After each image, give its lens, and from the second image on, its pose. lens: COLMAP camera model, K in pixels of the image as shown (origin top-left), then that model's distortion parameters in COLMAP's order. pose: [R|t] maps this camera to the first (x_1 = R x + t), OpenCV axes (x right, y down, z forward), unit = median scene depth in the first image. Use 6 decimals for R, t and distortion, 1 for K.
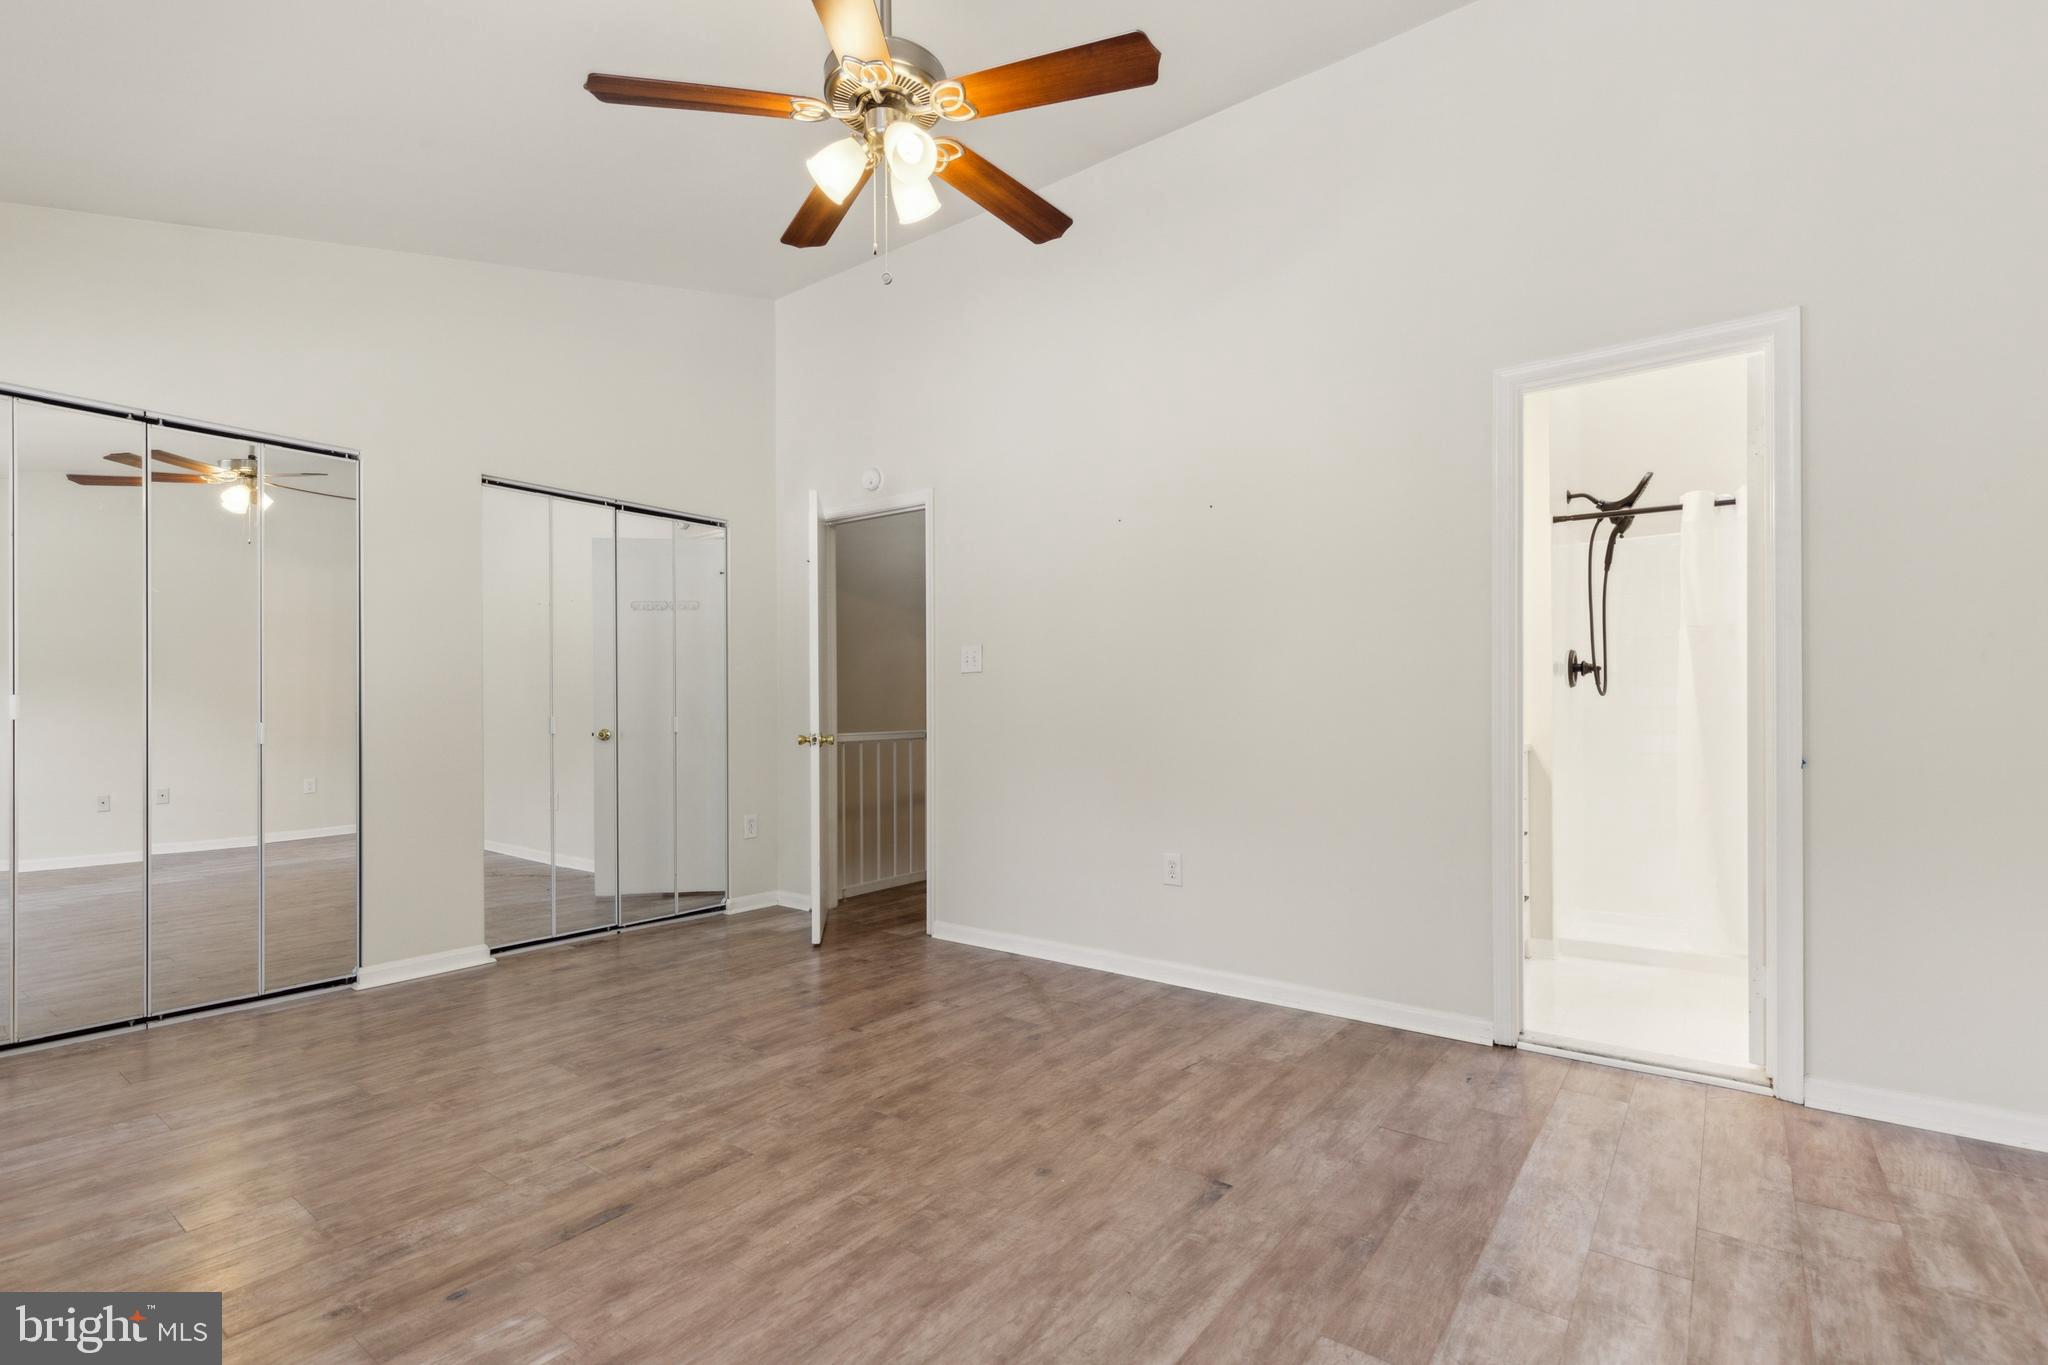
lens RADIAL K [[935.5, 0, 1023.6], [0, 935.5, 697.5], [0, 0, 1]] dist [0.003037, -0.000053]
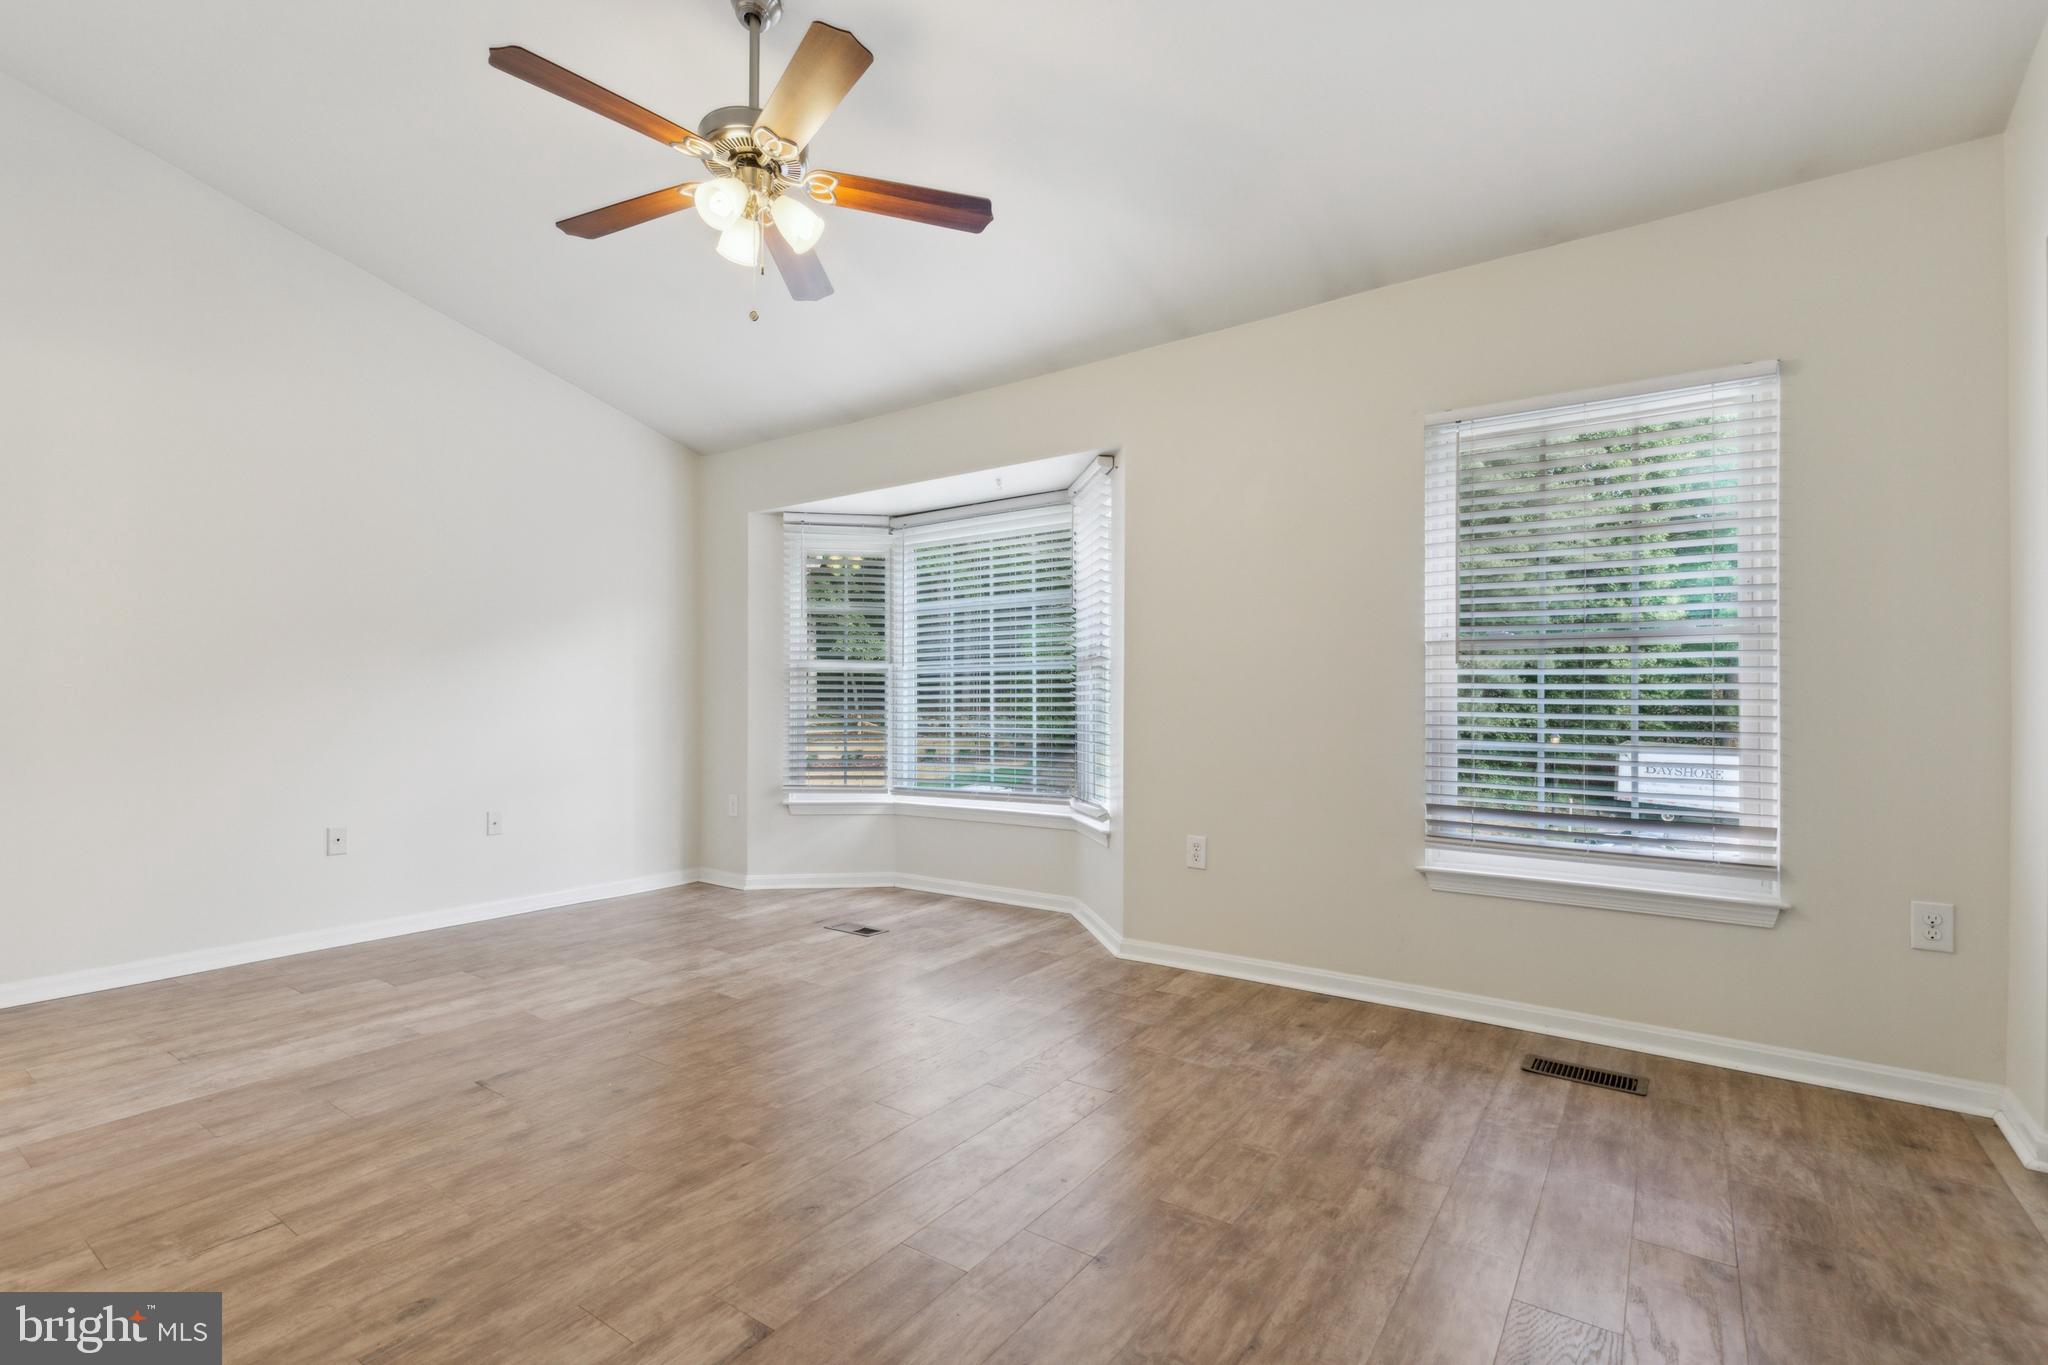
lens RADIAL K [[935.5, 0, 1028.6], [0, 935.5, 699.7], [0, 0, 1]] dist [0.003037, -0.000053]
pose [[-0.999247, 0.000266, -0.038799, -0.383569], [0.001164, 0.999732, -0.023123, 0.040230], [0.038782, -0.023151, -0.998979, 1.902488]]
